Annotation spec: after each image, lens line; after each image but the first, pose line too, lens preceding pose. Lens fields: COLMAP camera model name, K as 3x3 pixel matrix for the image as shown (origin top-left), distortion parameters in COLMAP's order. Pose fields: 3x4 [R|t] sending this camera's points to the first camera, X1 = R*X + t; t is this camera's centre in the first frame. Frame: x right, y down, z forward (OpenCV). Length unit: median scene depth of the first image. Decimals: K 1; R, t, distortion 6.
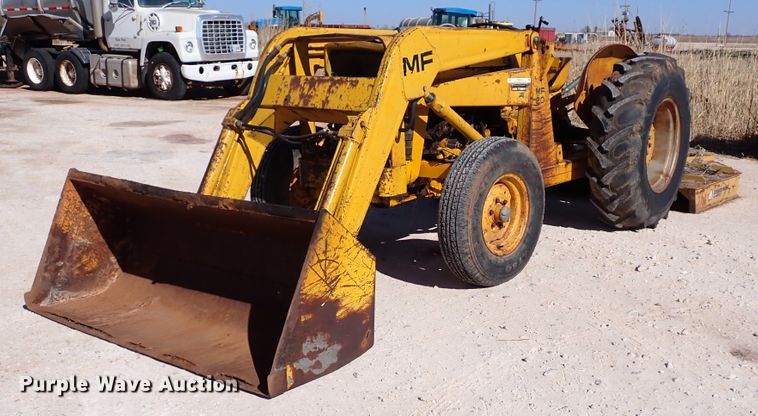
lens RADIAL K [[841.2, 0, 402.9], [0, 841.2, 269.6], [0, 0, 1]] dist [-0.007165, 0.000000]
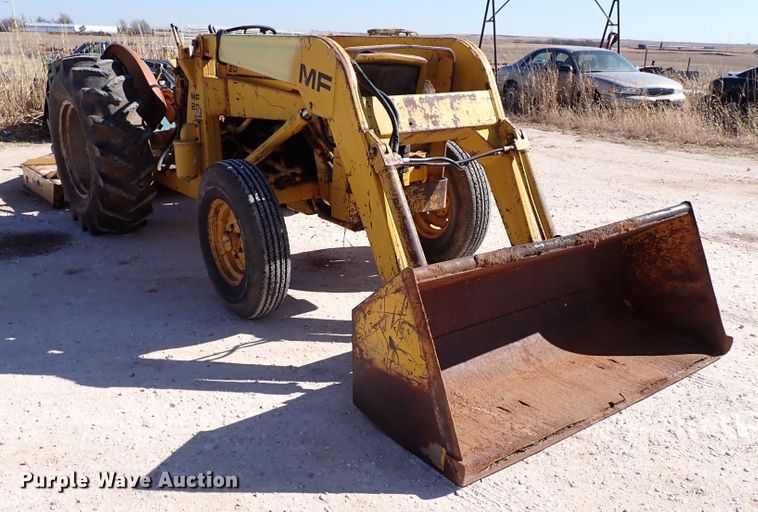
lens RADIAL K [[702.4, 0, 372.8], [0, 702.4, 301.0], [0, 0, 1]] dist [-0.004712, 0.000000]
pose [[0.244944, -0.347331, 0.905187, -0.868106], [0.237970, 0.926606, 0.291155, -0.252300], [-0.939879, 0.144090, 0.309620, 0.834920]]
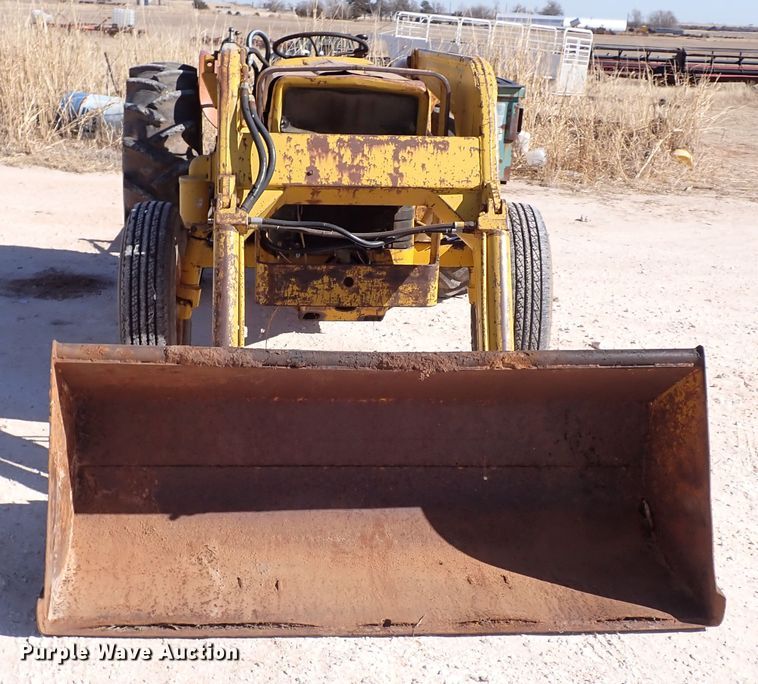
lens RADIAL K [[1163.2, 0, 334.7], [0, 1163.2, 354.3], [0, 0, 1]] dist [-0.015200, 0.000000]
pose [[0.738624, -0.172570, 0.651655, -0.703919], [0.147881, 0.984611, 0.093126, -0.147705], [-0.657698, 0.027582, 0.752777, 0.344857]]
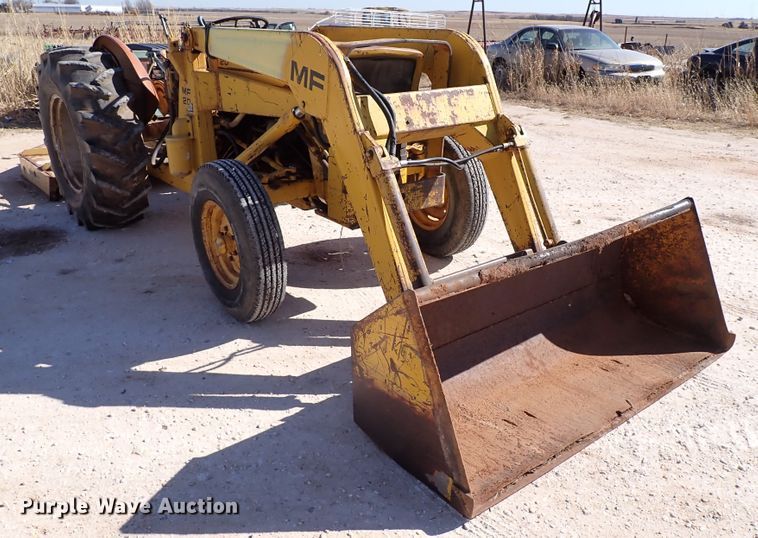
lens RADIAL K [[652.7, 0, 390.8], [0, 652.7, 285.4], [0, 0, 1]] dist [-0.000382, -0.008064]
pose [[0.211890, -0.383293, 0.898993, -0.789364], [0.247297, 0.910972, 0.330113, -0.272630], [-0.945488, 0.152370, 0.287814, 0.849537]]
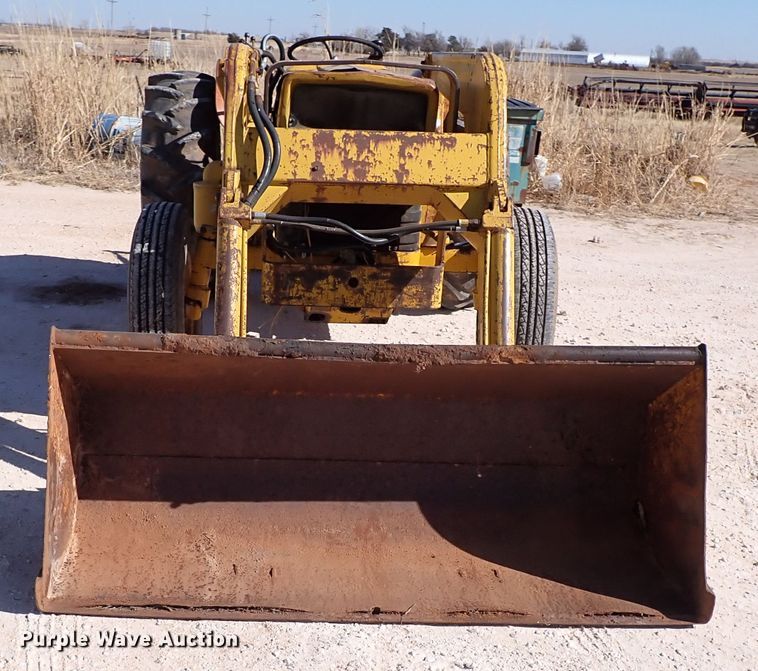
lens RADIAL K [[1085.8, 0, 301.9], [0, 1085.8, 484.6], [0, 0, 1]] dist [-0.017905, 0.000000]
pose [[0.773896, -0.217495, 0.594795, -0.668318], [0.134918, 0.974241, 0.180700, -0.121336], [-0.618774, -0.059594, 0.783305, 0.365761]]
